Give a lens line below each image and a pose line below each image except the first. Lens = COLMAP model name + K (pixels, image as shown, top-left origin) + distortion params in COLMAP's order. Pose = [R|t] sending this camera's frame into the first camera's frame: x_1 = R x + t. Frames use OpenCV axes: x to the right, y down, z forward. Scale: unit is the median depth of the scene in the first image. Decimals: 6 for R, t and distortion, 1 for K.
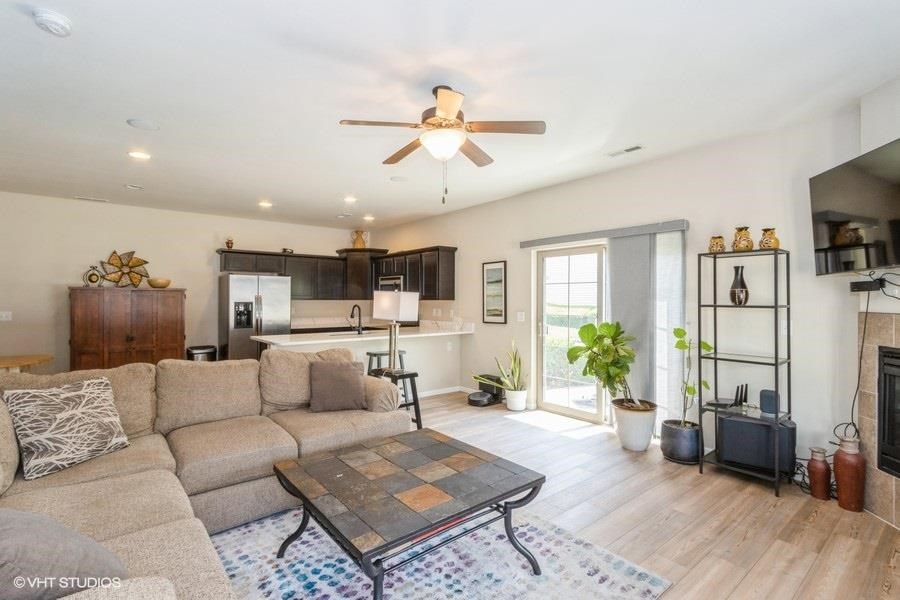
lens RADIAL K [[414.5, 0, 433.9], [0, 414.5, 301.2], [0, 0, 1]] dist [-0.000538, -0.000043]
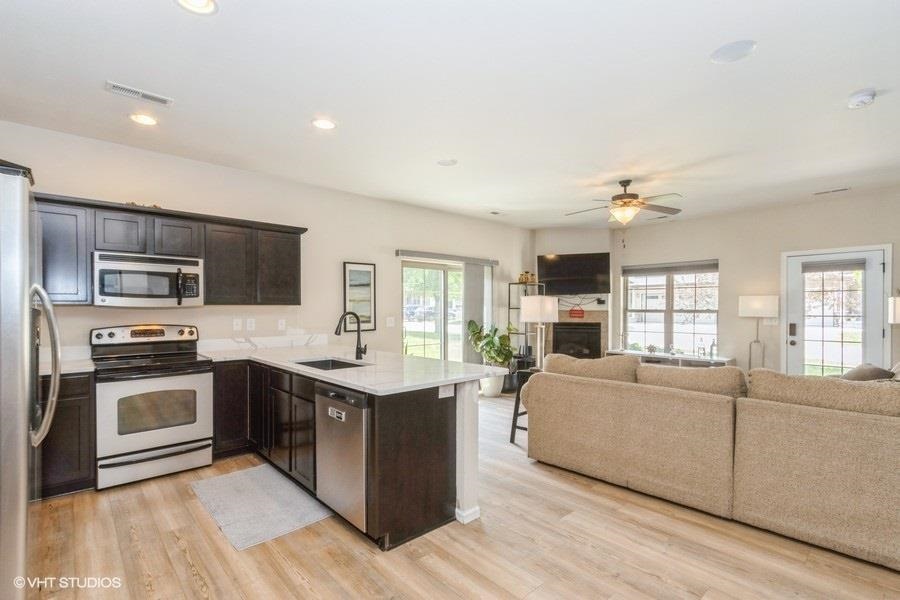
lens RADIAL K [[414.5, 0, 433.9], [0, 414.5, 301.2], [0, 0, 1]] dist [-0.000538, -0.000043]
pose [[-0.073728, 0.011391, 0.997213, -0.787754], [0.003703, 0.999931, -0.011149, -0.000972], [-0.997272, 0.002870, -0.073765, 0.933090]]
